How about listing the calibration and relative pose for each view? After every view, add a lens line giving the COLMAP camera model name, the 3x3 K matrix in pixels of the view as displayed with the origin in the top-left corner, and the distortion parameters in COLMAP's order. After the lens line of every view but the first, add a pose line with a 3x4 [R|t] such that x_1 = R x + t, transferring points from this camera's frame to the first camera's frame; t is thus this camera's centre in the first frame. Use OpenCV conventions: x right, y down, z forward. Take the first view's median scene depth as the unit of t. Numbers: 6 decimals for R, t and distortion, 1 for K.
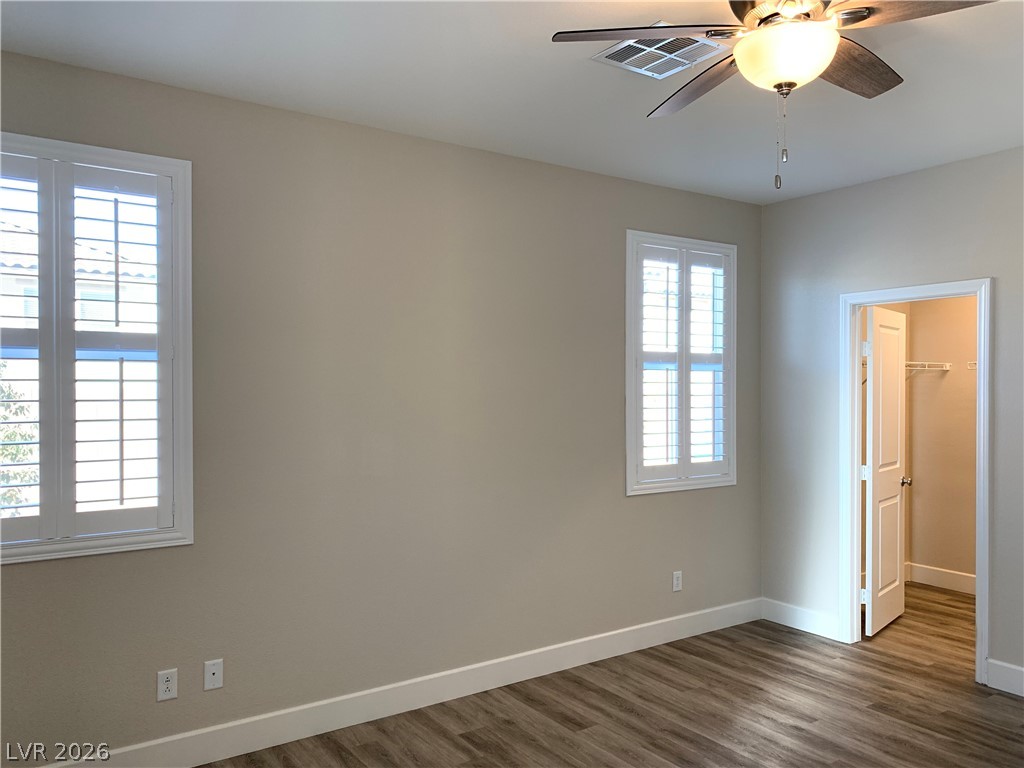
lens RADIAL K [[784.2, 0, 479.1], [0, 784.2, 404.3], [0, 0, 1]] dist [0.030984, -0.022116]
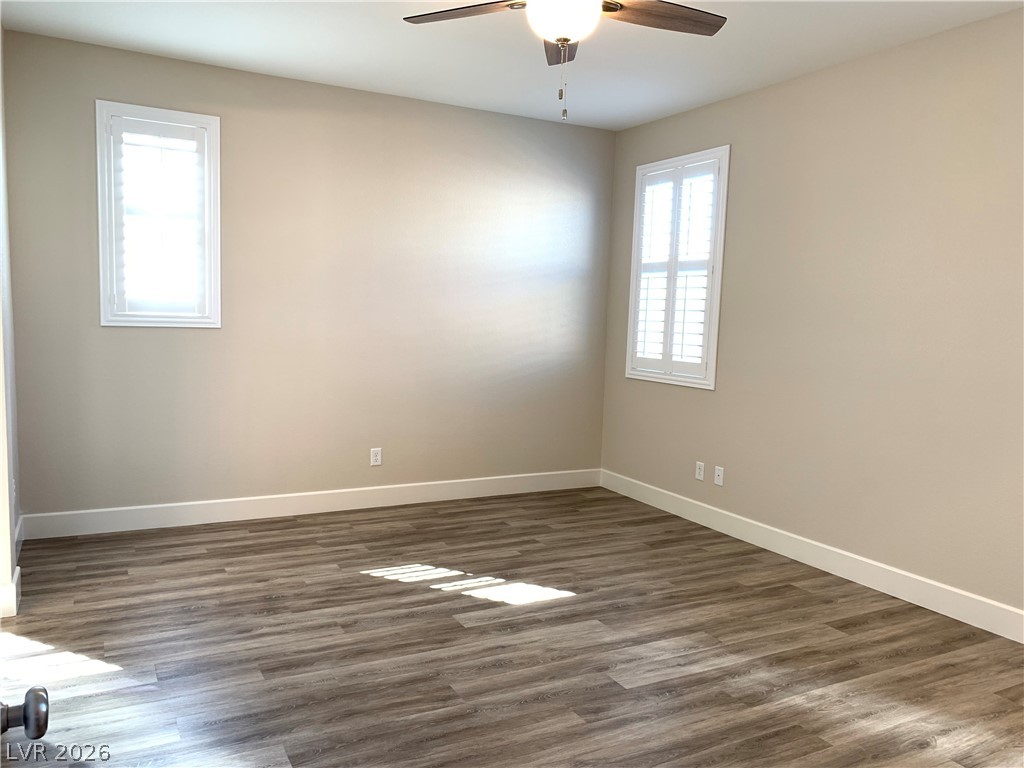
lens RADIAL K [[784.2, 0, 509.2], [0, 784.2, 380.8], [0, 0, 1]] dist [0.030984, -0.022116]
pose [[-0.081855, 0.107905, -0.990786, 1.219259], [-0.031641, 0.993339, 0.110798, -0.006433], [0.996142, 0.040419, -0.077895, 0.691086]]
